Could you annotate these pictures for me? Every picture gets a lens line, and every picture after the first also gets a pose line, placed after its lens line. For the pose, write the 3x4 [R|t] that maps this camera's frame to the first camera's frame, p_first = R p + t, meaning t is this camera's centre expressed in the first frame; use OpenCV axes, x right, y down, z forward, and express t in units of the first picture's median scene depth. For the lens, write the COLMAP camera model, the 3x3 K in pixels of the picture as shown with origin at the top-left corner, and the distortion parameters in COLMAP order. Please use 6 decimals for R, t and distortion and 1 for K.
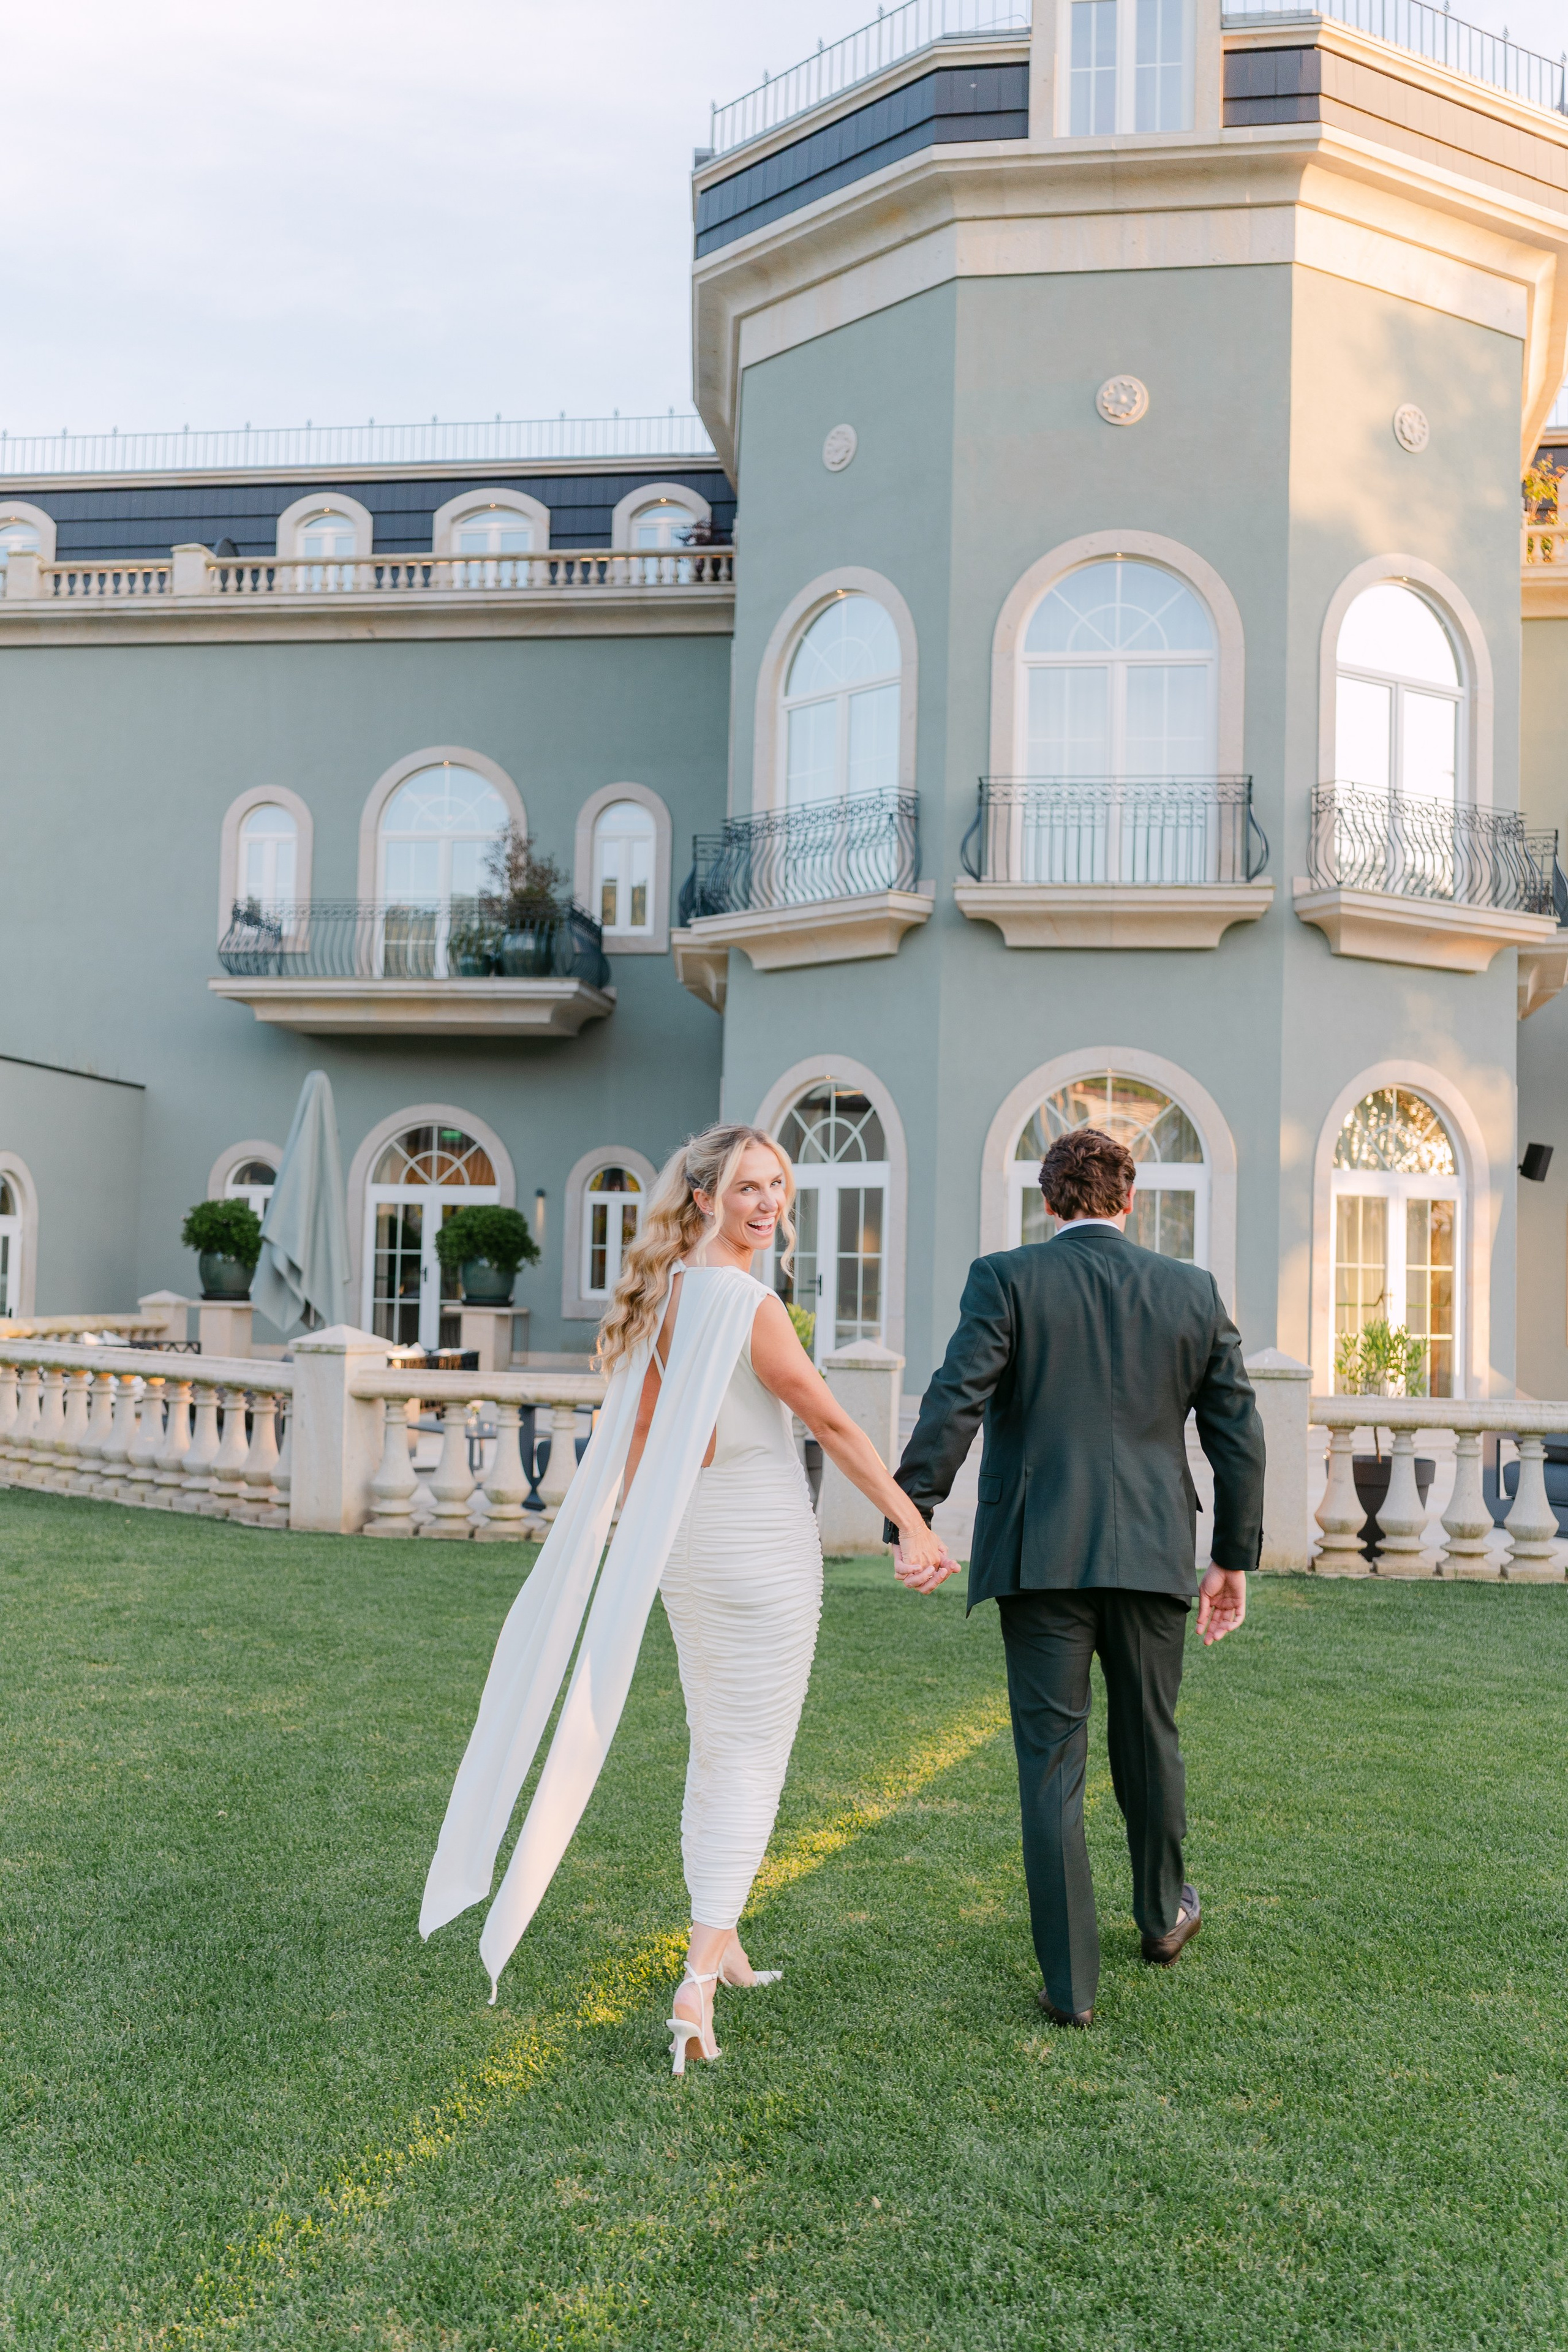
lens RADIAL K [[2292.7, 0, 780.0], [0, 2292.7, 1181.6], [0, 0, 1]] dist [-0.003729, 0.000000]
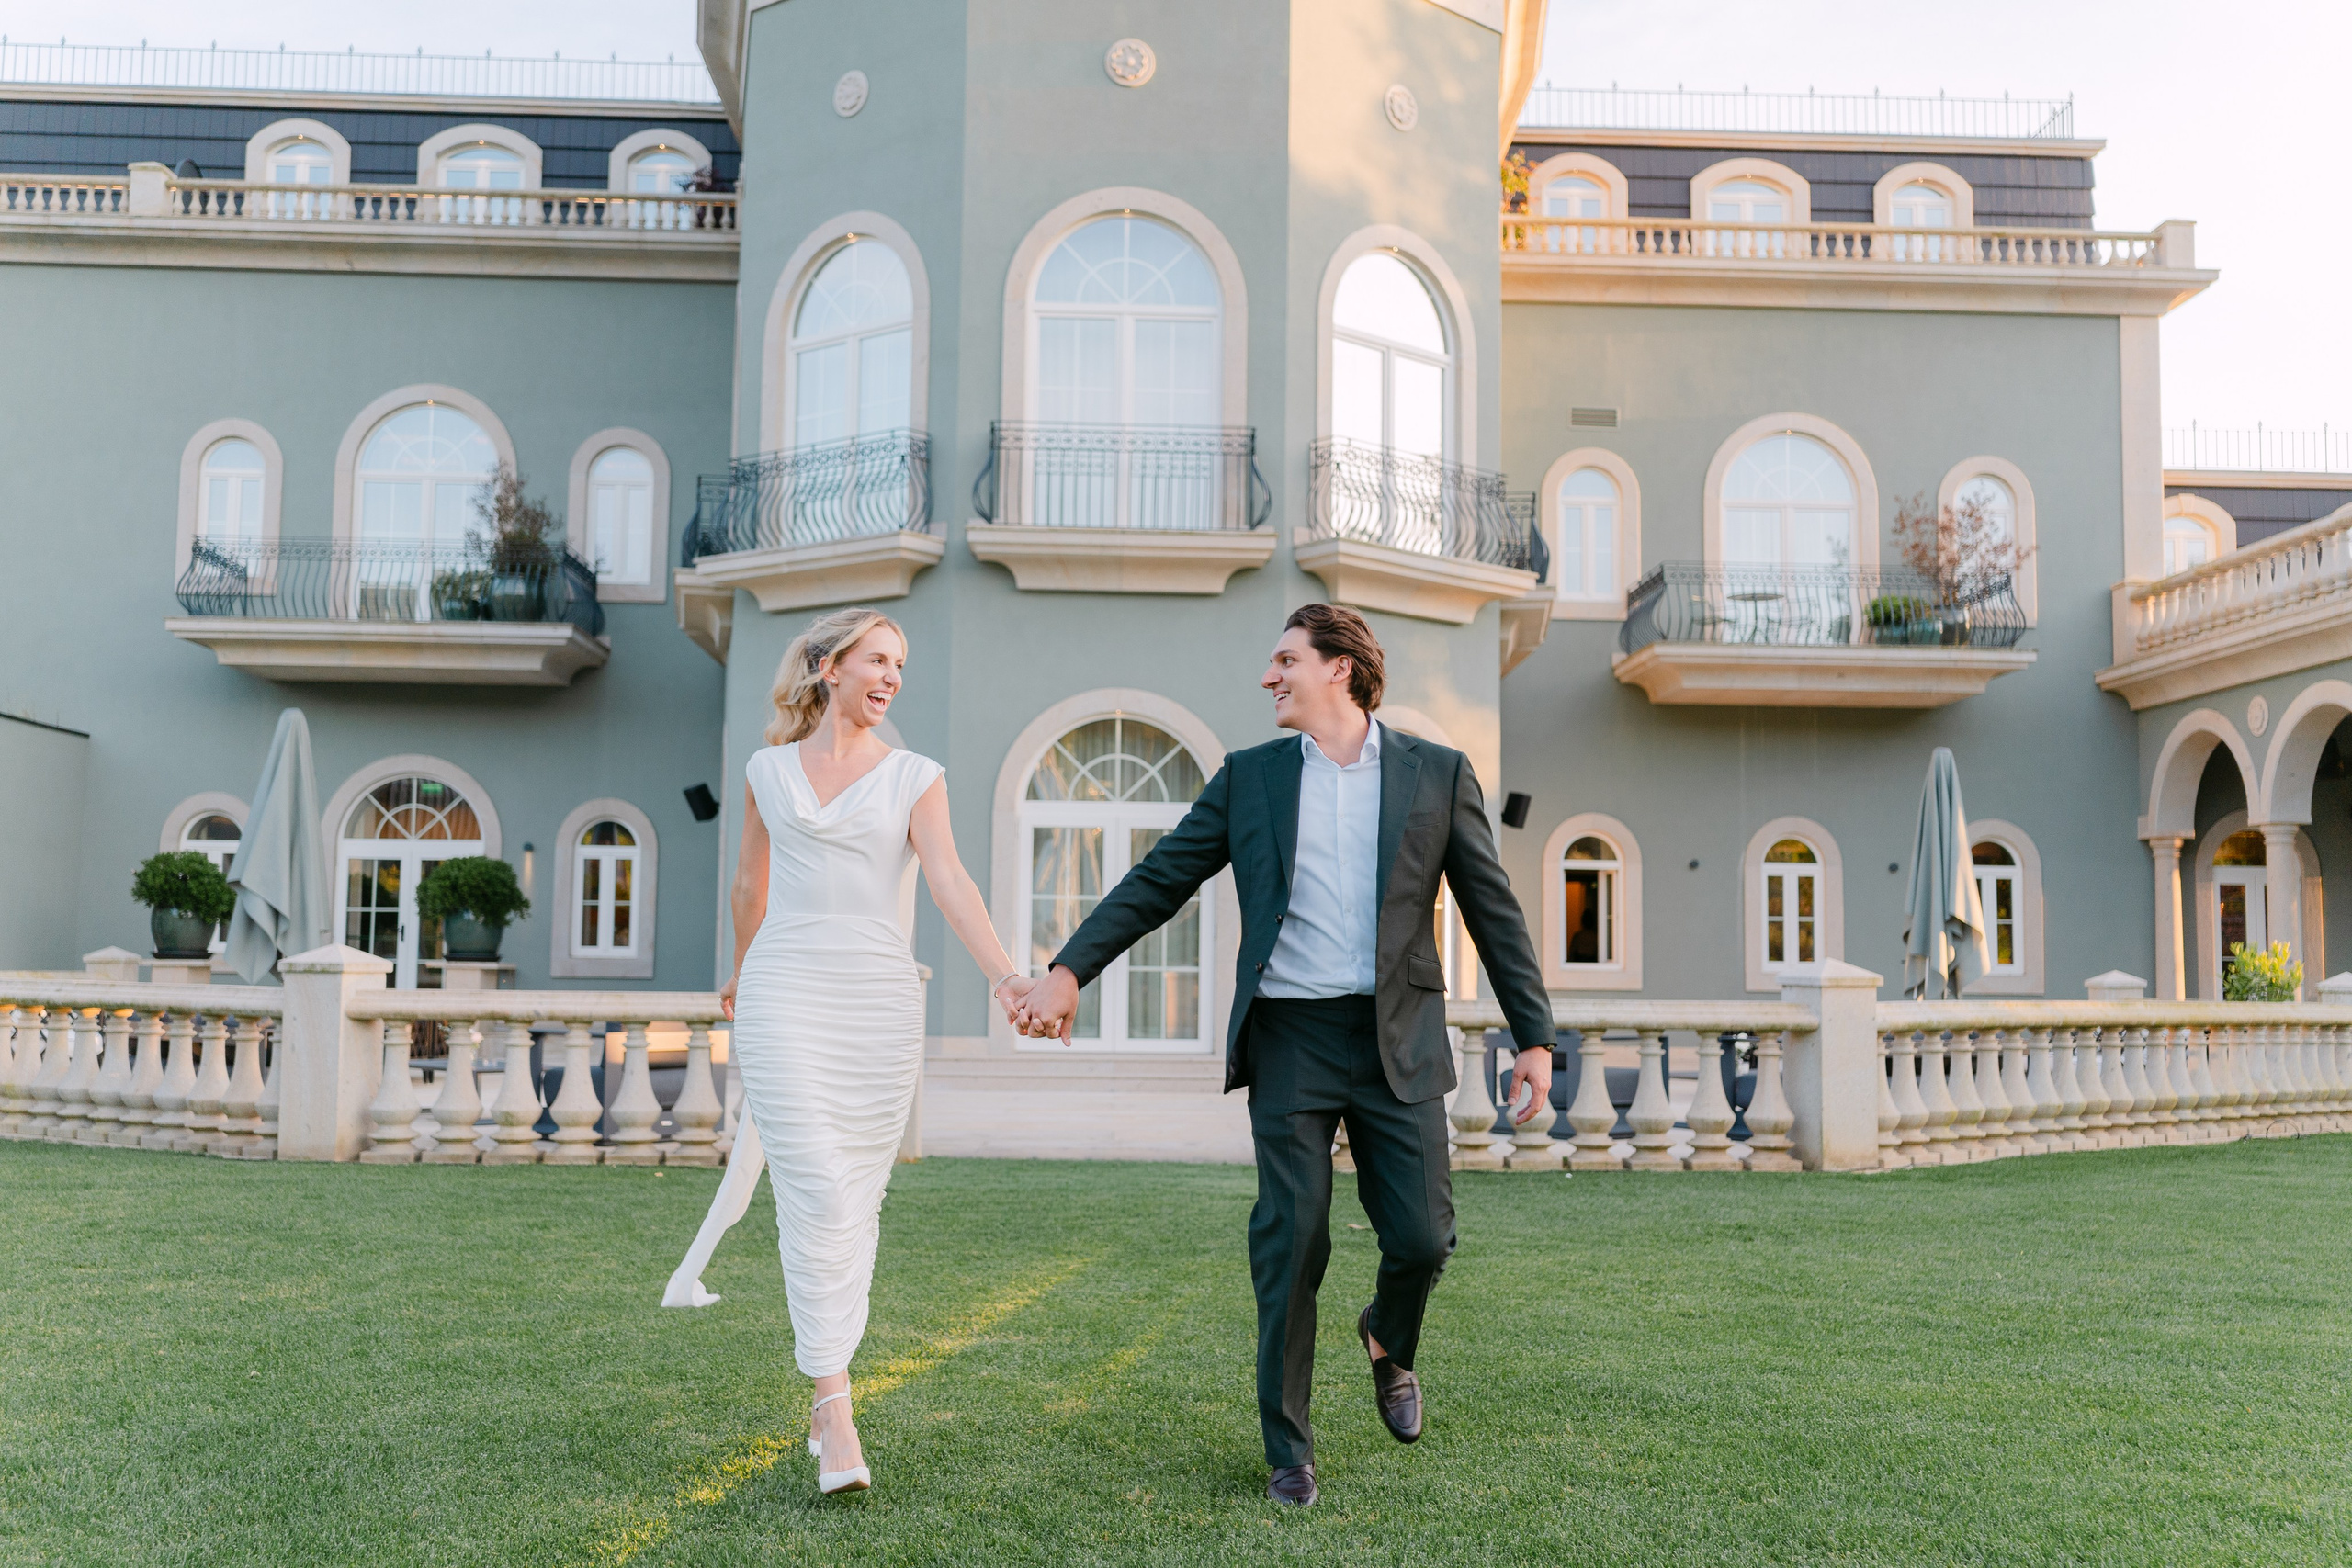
lens RADIAL K [[2292.5, 0, 1216.6], [0, 2292.5, 788.2], [0, 0, 1]] dist [-0.003729, 0.000000]
pose [[0.980715, 0.003916, 0.195405, -0.012005], [0.003167, 0.999350, -0.035920, 0.021077], [-0.195419, 0.035846, 0.980065, -0.005291]]
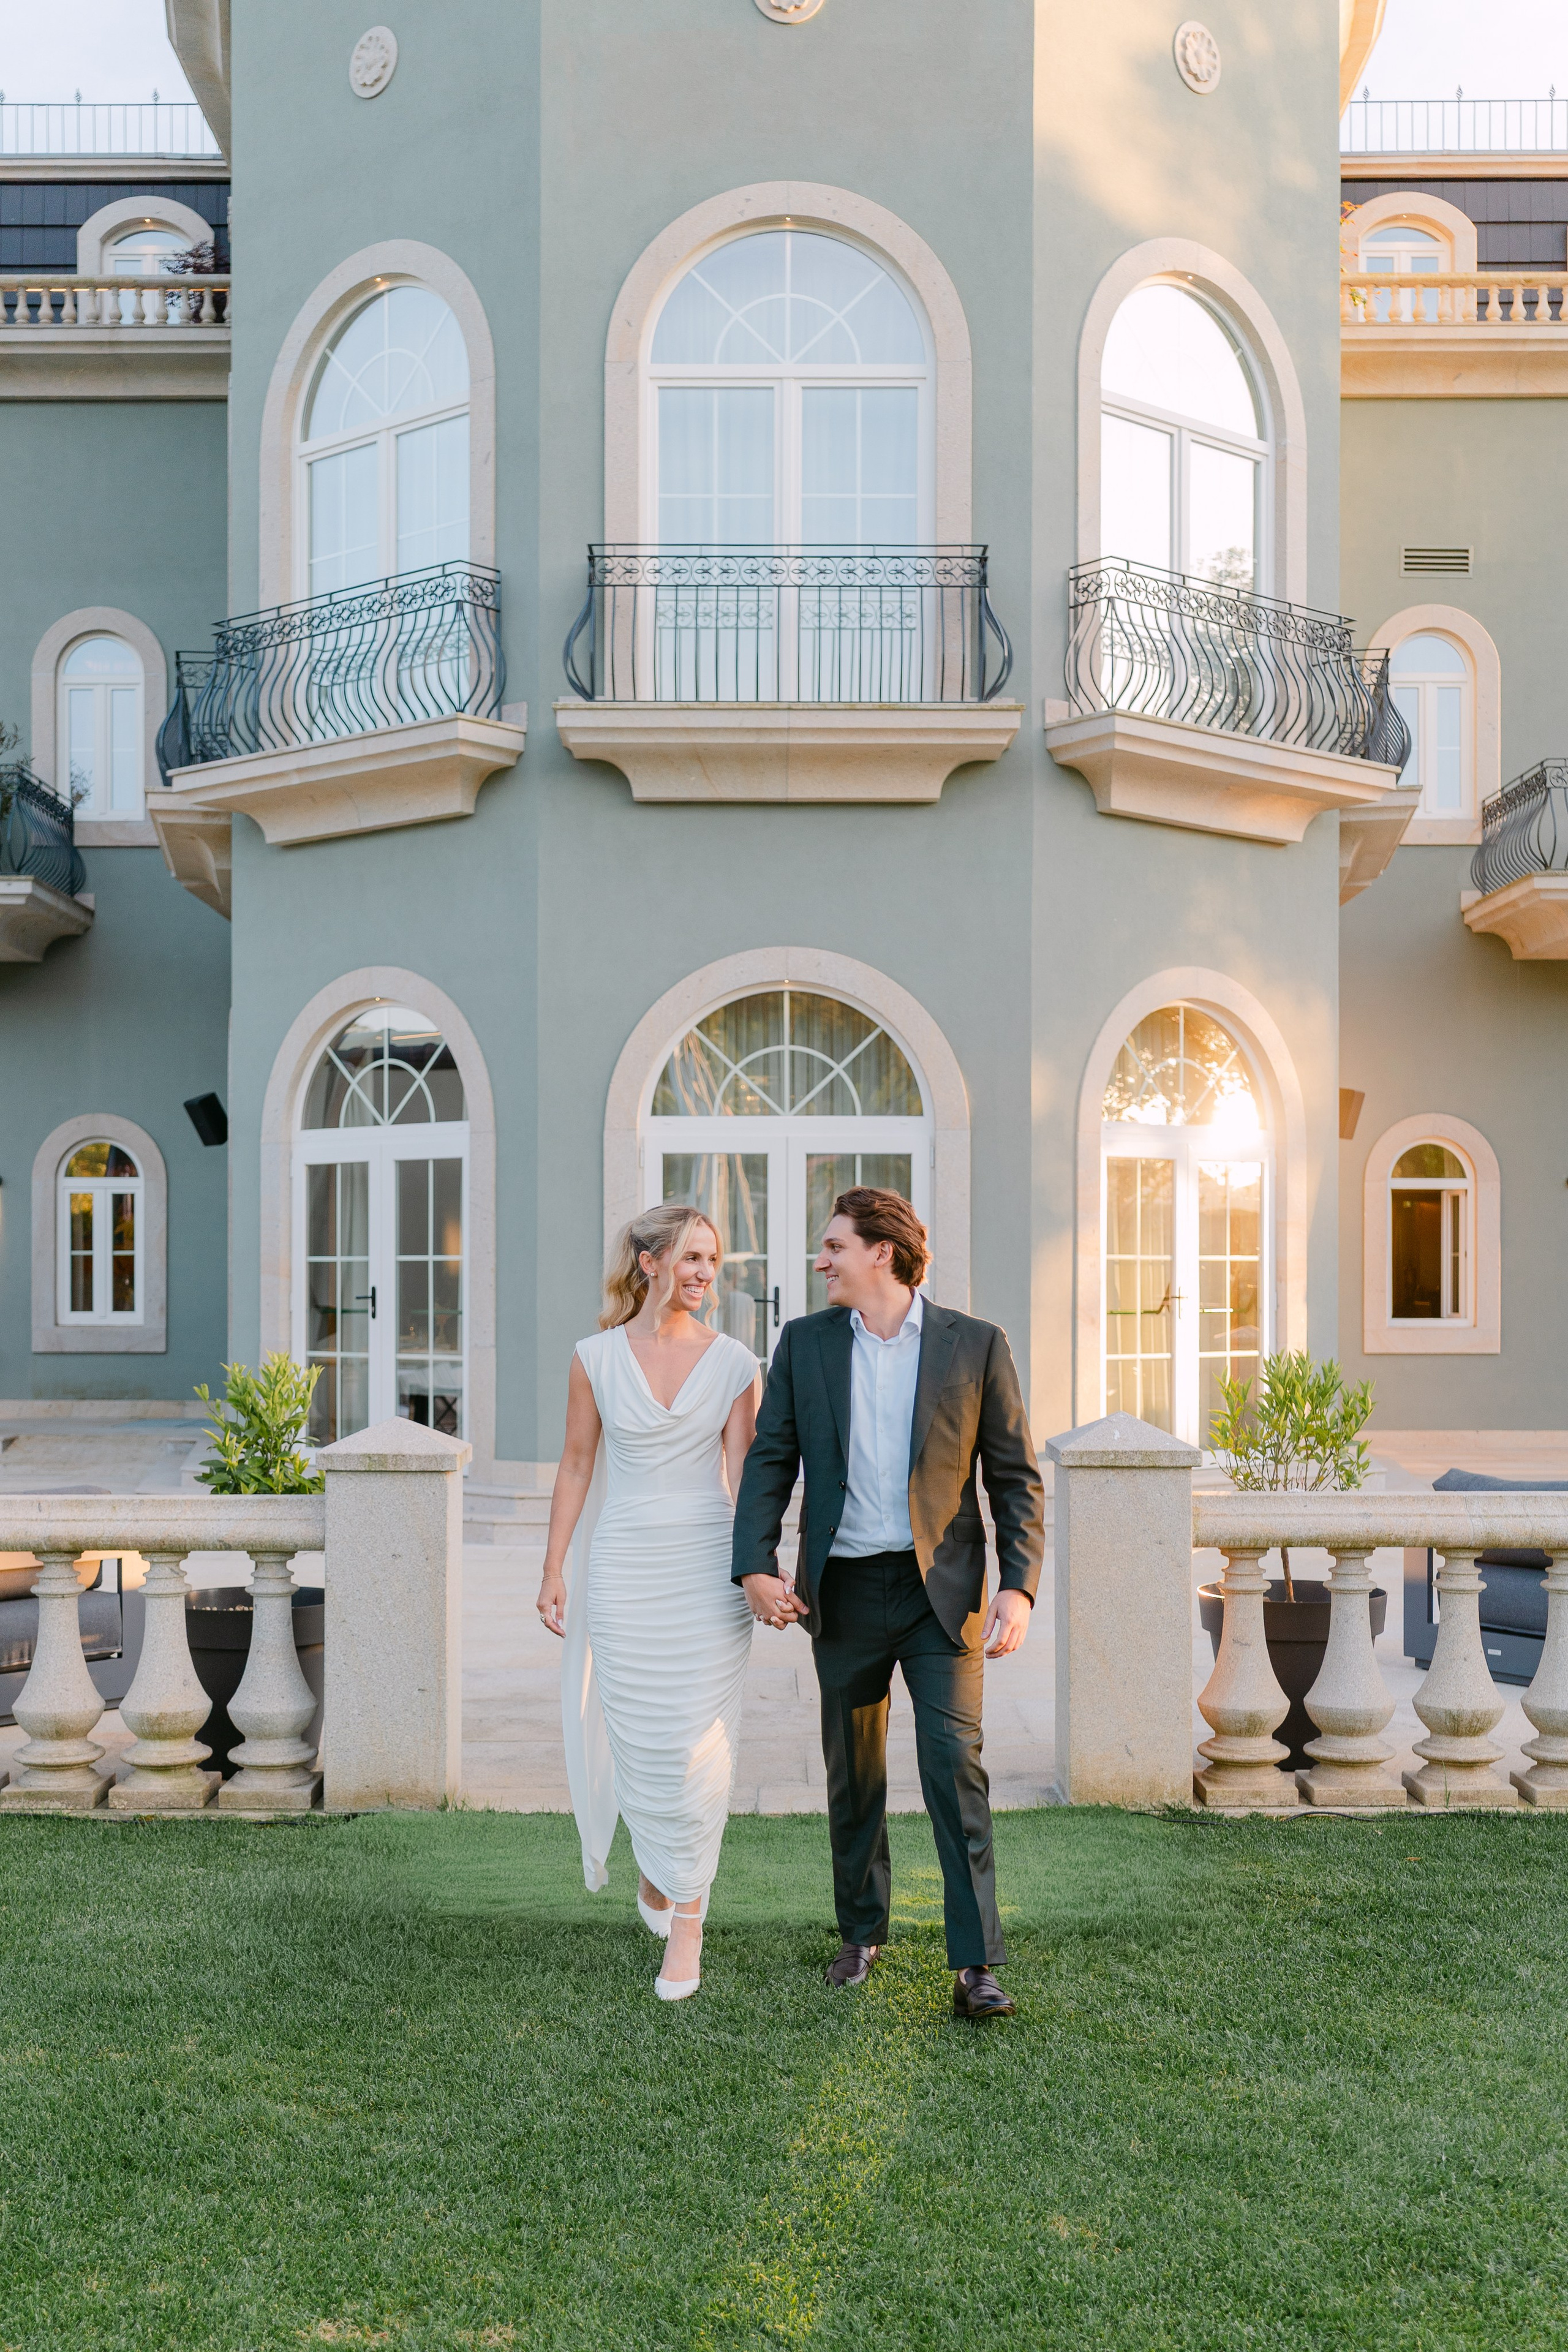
lens RADIAL K [[2466.7, 0, 790.6], [0, 2466.7, 1344.3], [0, 0, 1]] dist [-0.003121, 0.000000]
pose [[0.987080, -0.027094, 0.157919, 0.023558], [0.016104, 0.997384, 0.070464, 0.007457], [-0.159415, -0.067011, 0.984935, 0.249326]]
